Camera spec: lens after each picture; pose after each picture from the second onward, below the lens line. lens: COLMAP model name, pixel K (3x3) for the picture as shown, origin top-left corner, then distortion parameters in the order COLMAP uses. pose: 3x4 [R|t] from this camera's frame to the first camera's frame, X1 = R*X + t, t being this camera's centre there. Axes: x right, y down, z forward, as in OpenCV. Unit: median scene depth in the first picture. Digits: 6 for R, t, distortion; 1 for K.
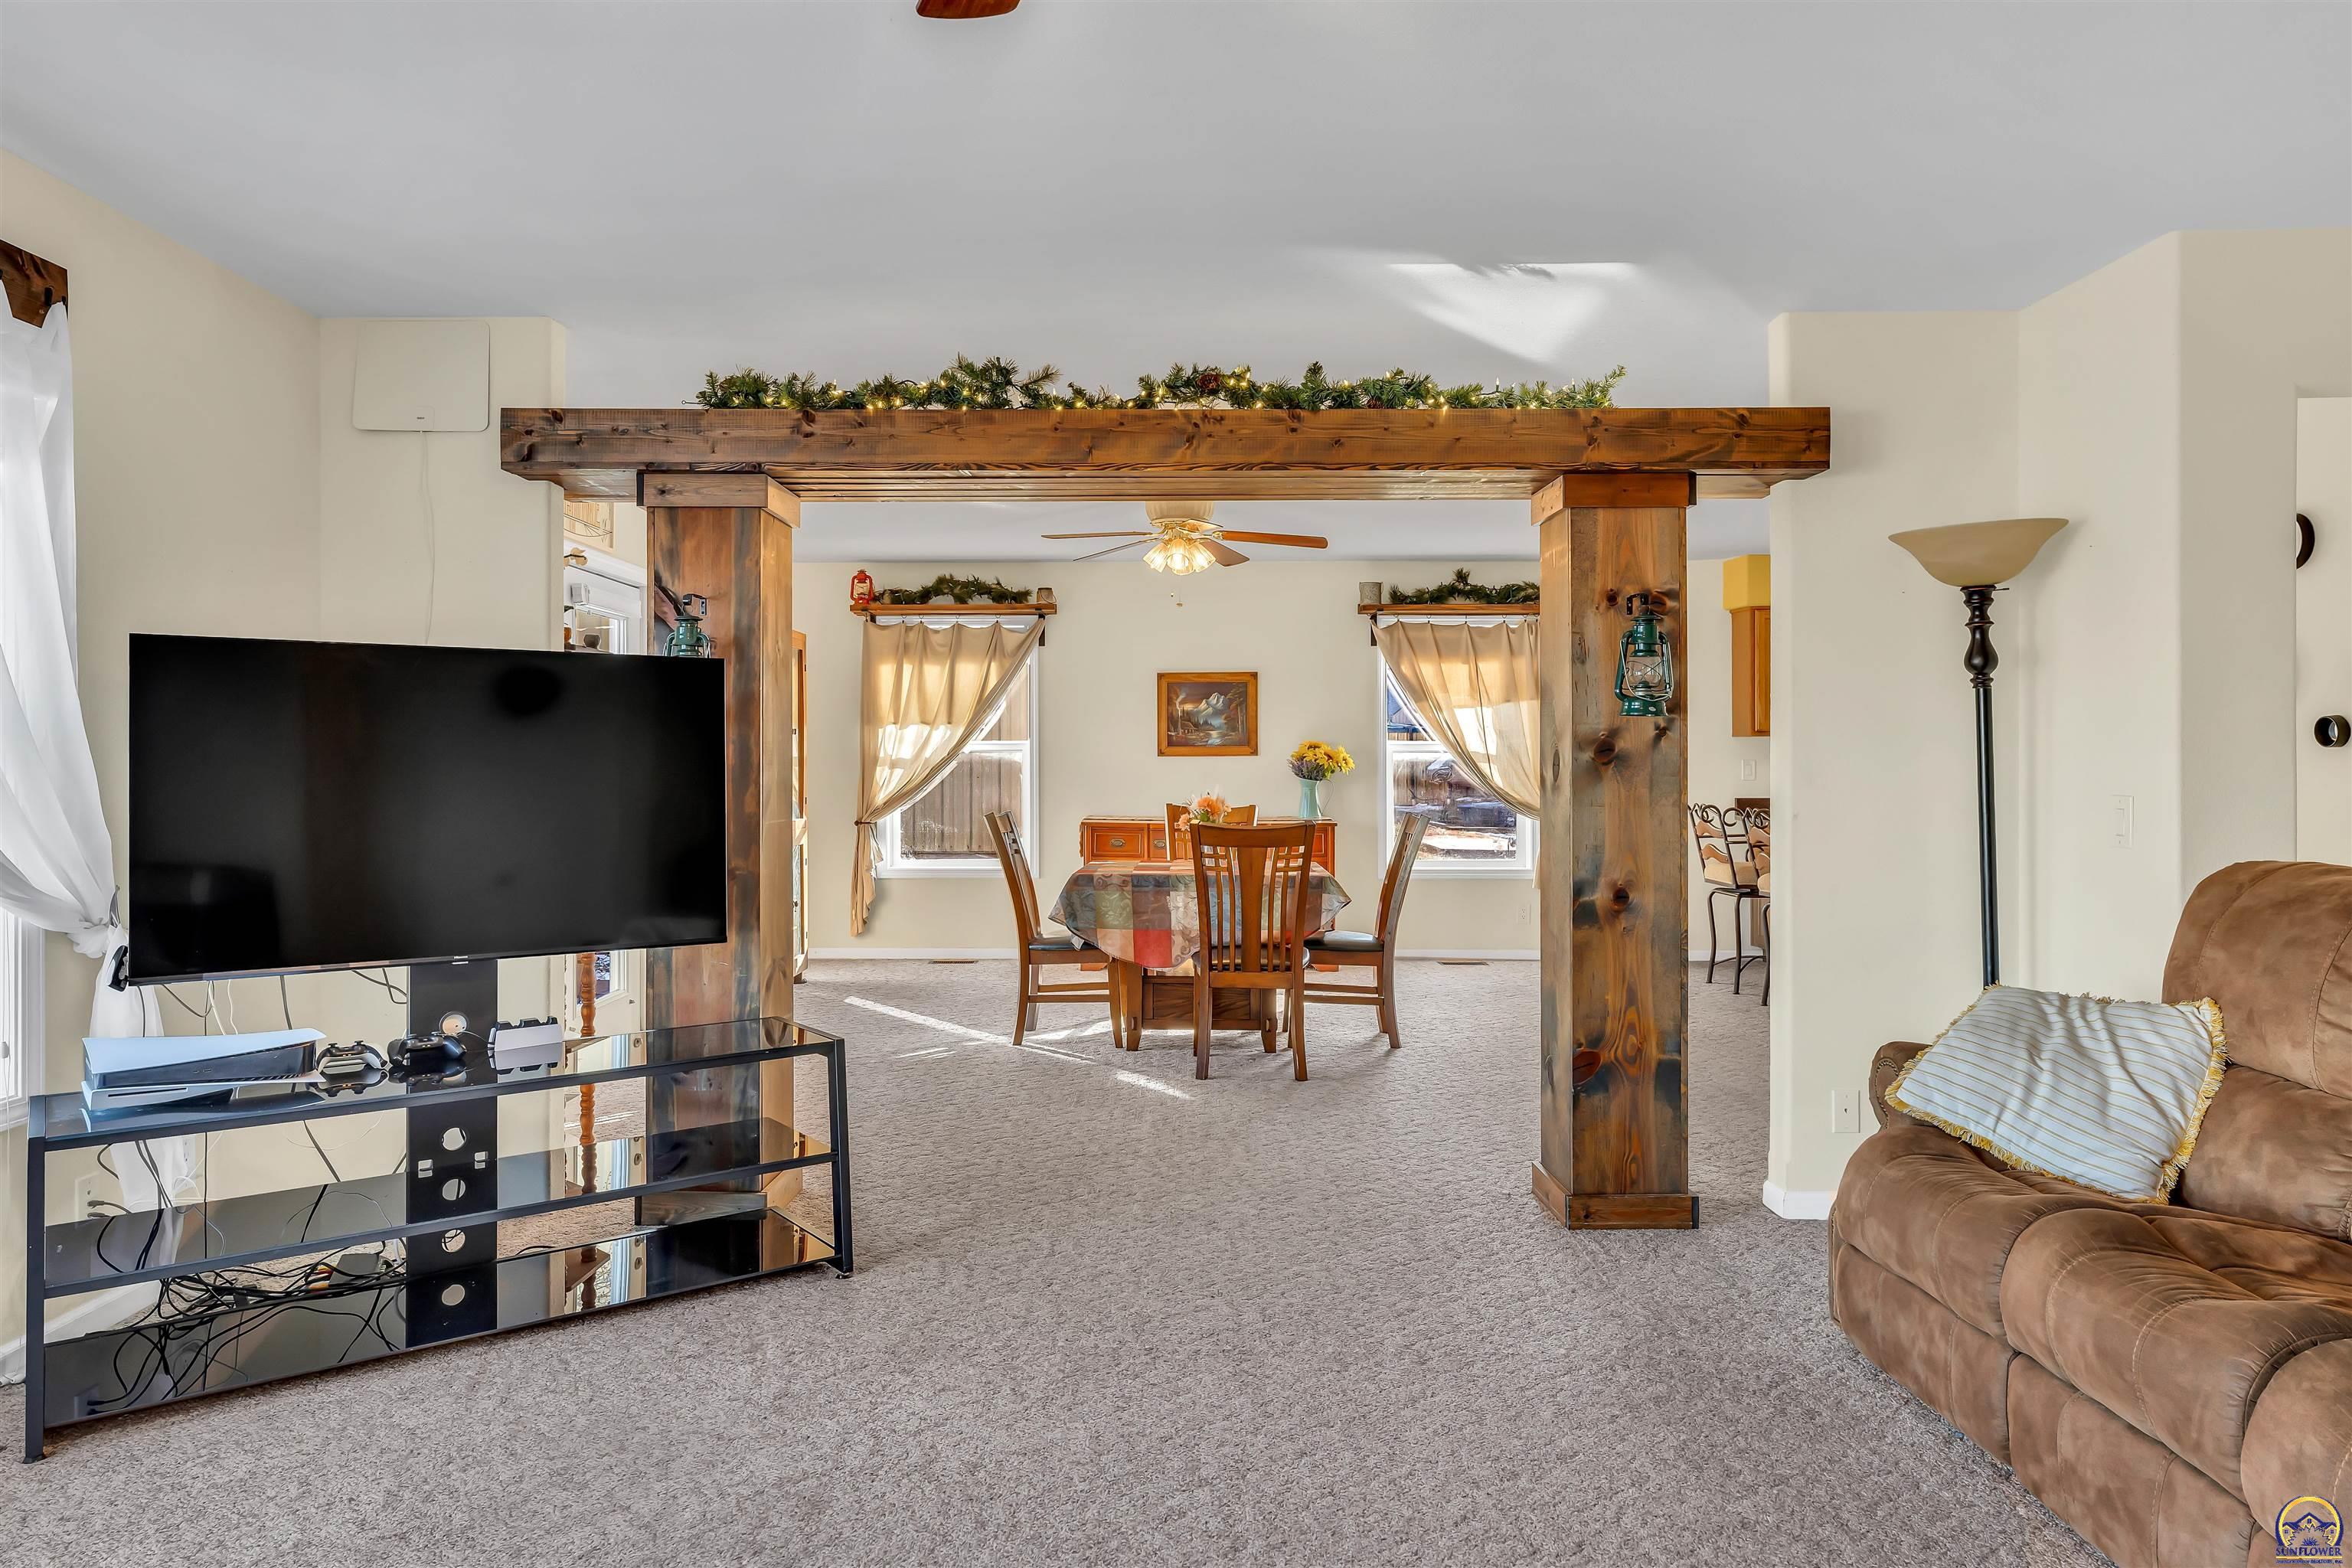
lens RADIAL K [[1485.2, 0, 1162.6], [0, 1485.2, 749.9], [0, 0, 1]] dist [-0.004500, -0.003277]
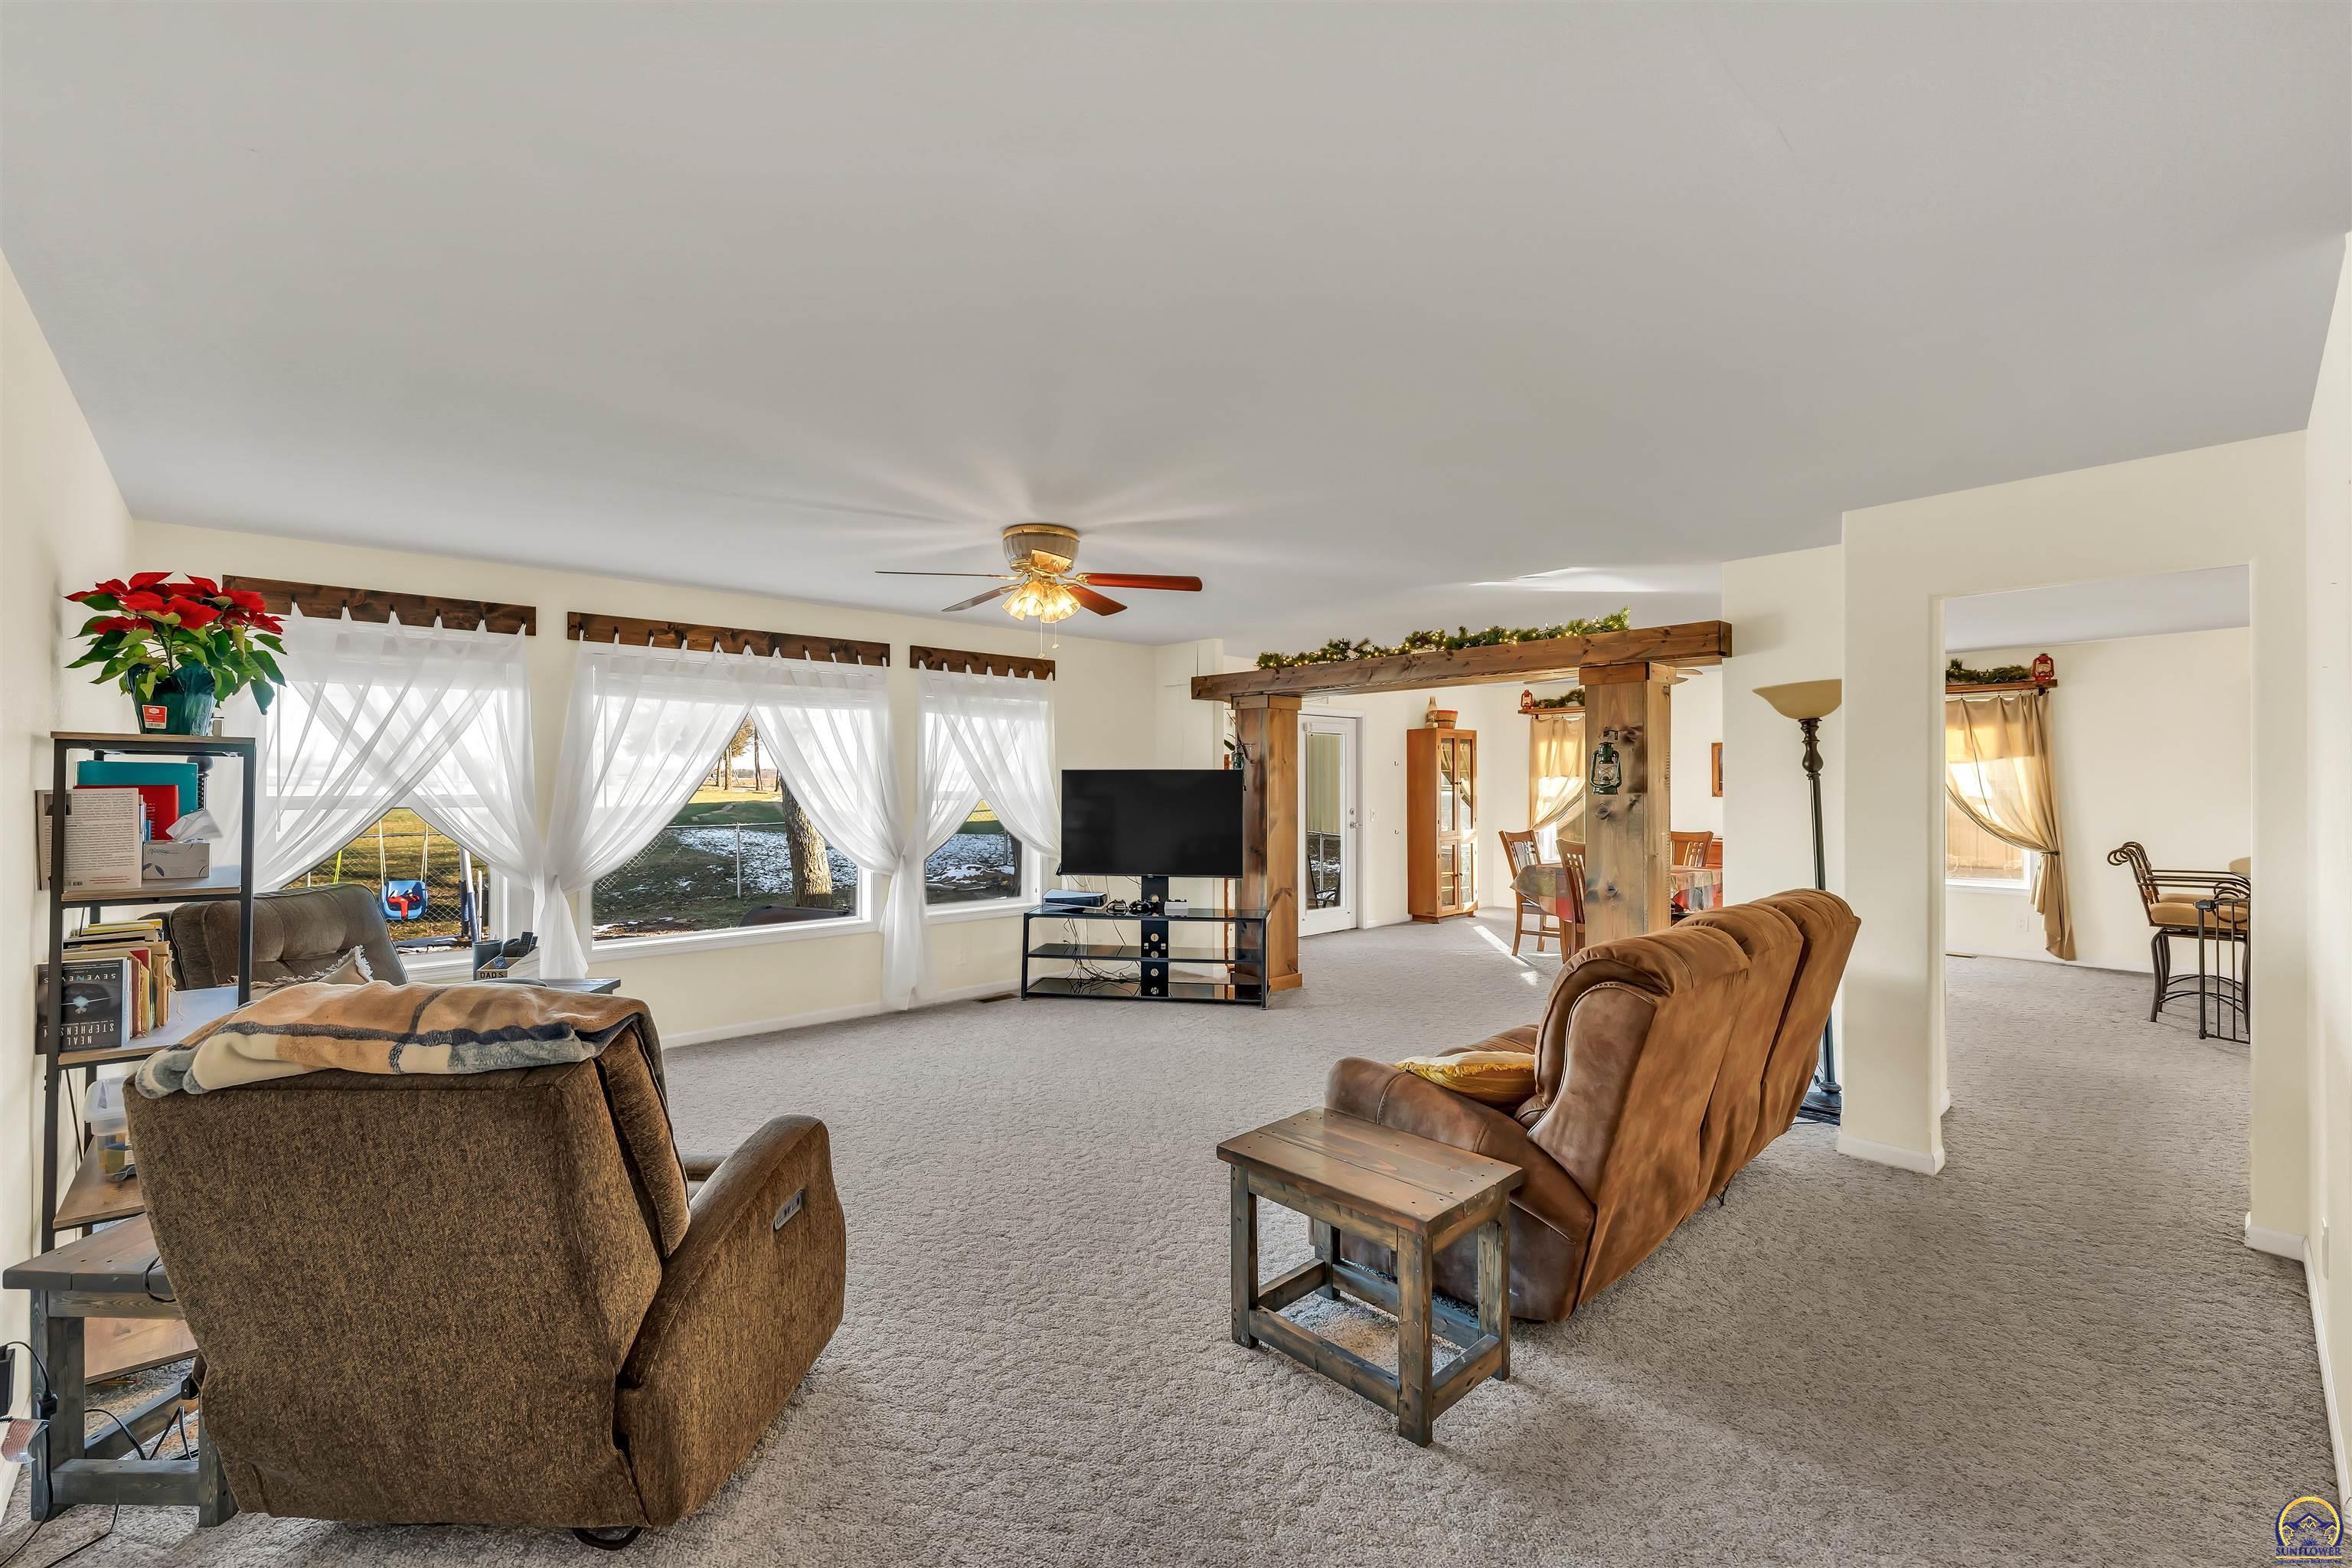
lens RADIAL K [[993.8, 0, 1180.7], [0, 993.8, 780.7], [0, 0, 1]] dist [-0.002267, -0.000067]
pose [[0.691465, 0.000760, -0.722409, 0.412971], [0.004775, 0.999973, 0.005622, -0.023919], [0.722394, -0.007337, 0.691443, -0.133988]]
